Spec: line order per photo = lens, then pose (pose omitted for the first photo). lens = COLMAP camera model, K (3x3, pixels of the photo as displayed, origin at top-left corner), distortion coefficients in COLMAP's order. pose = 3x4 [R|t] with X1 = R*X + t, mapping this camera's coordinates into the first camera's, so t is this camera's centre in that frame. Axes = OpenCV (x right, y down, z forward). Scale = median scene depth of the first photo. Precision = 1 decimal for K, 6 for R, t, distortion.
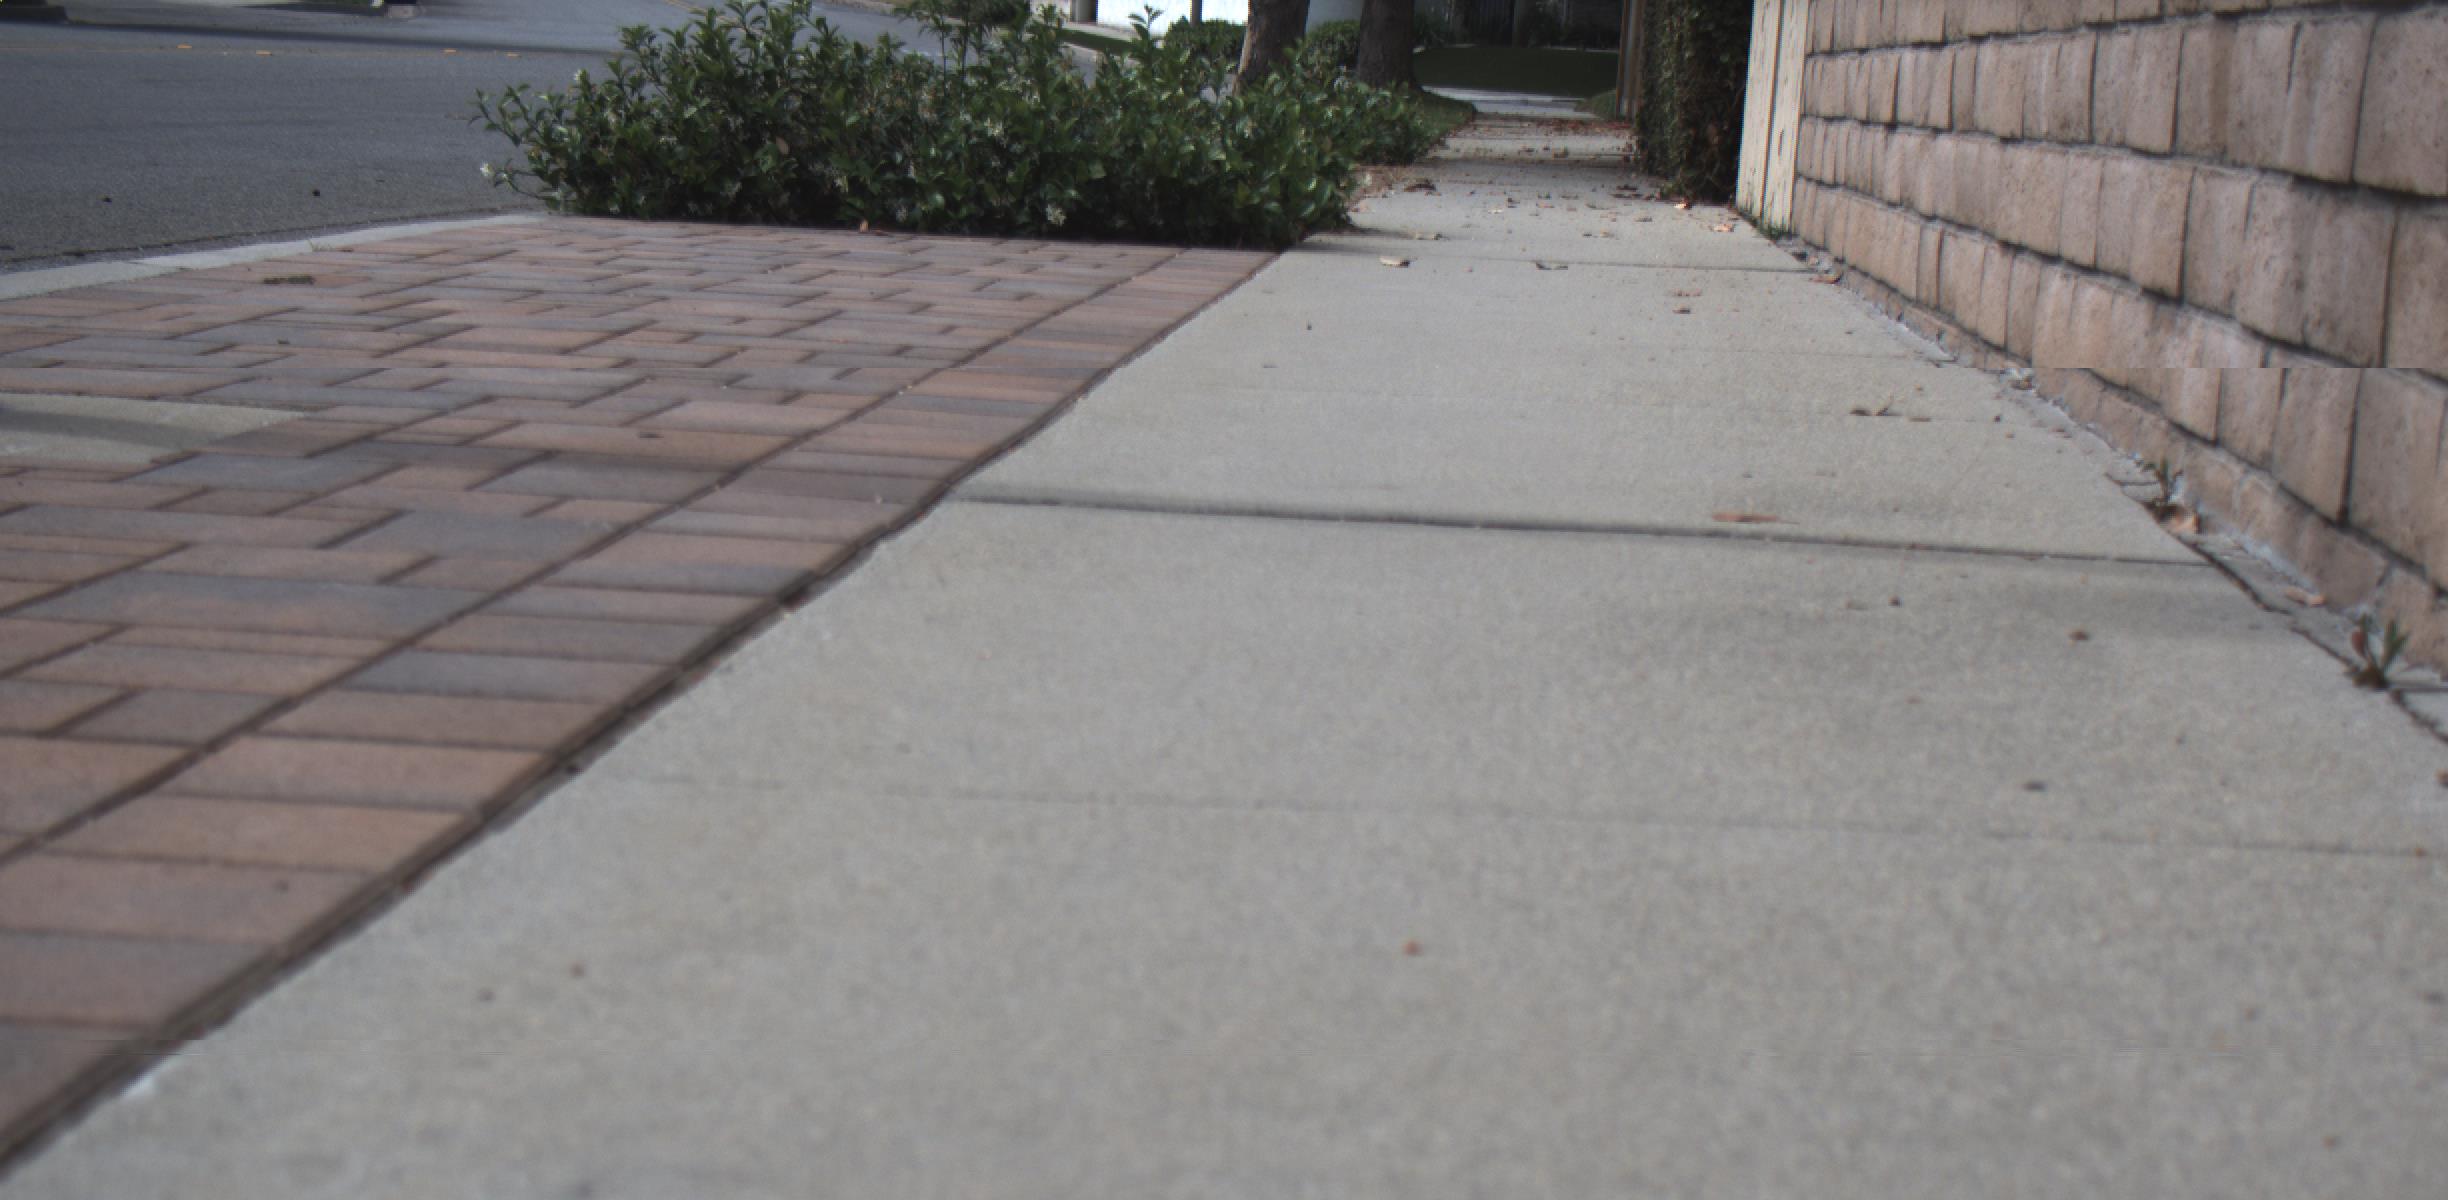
lens RADIAL K [[3344.5, 0, 1214.0], [0, 3344.5, 594.8], [0, 0, 1]] dist [-0.030994, 0.000000]
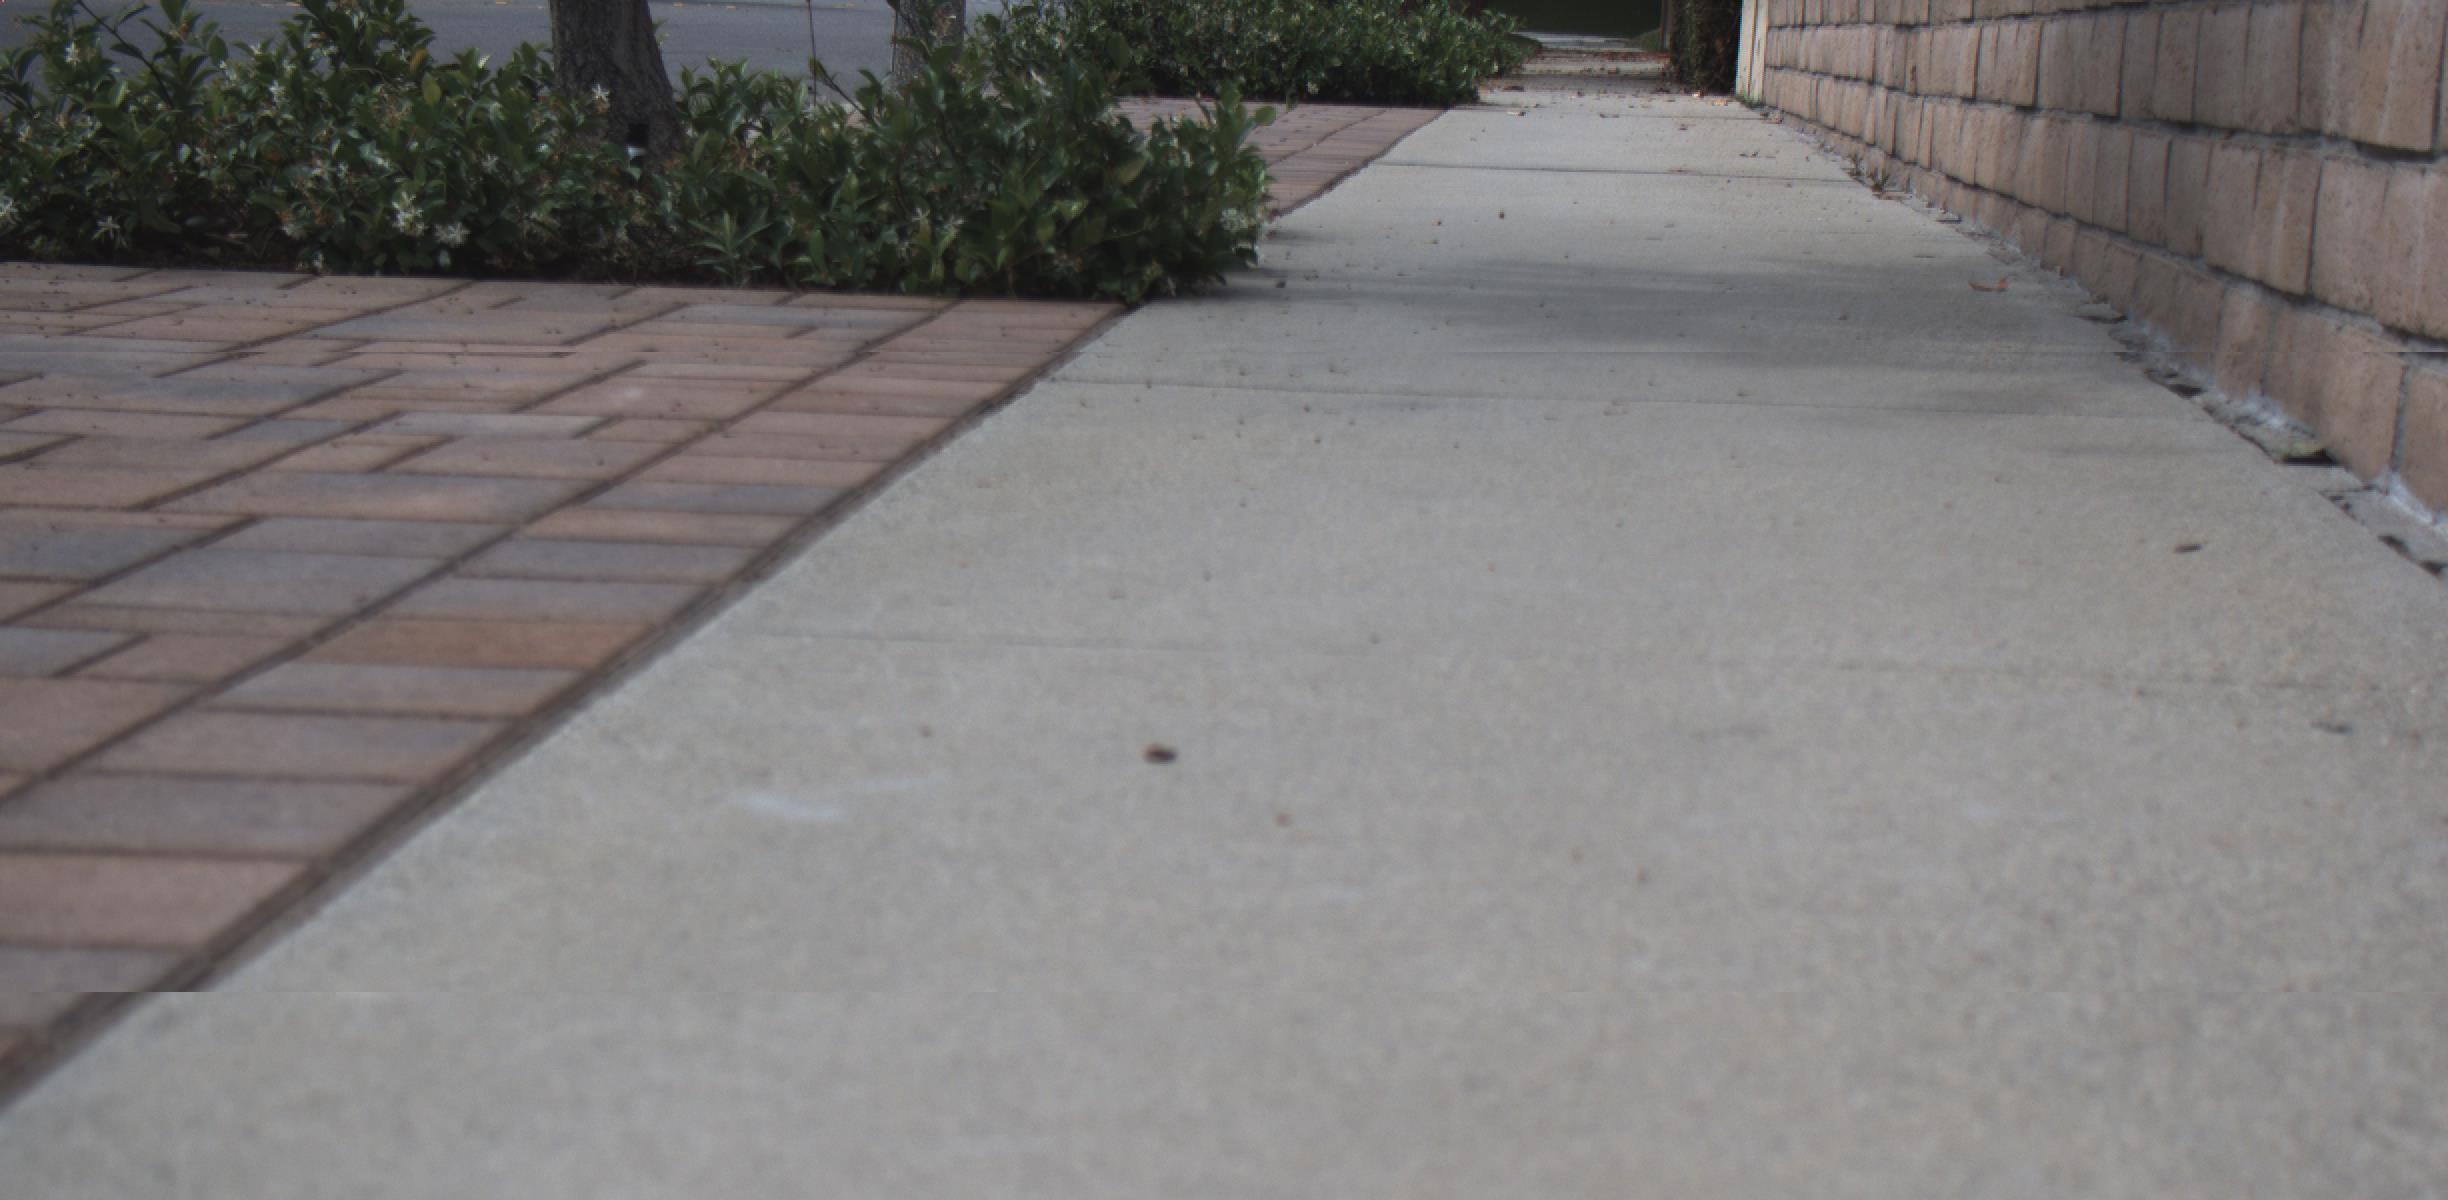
lens RADIAL K [[3344.5, 0, 1282.8], [0, 3344.5, 603.6], [0, 0, 1]] dist [-0.030994, 0.000000]
pose [[0.999920, -0.012152, 0.003553, -0.069660], [0.012091, 0.999787, 0.016710, 0.113290], [-0.003755, -0.016665, 0.999854, -0.659854]]
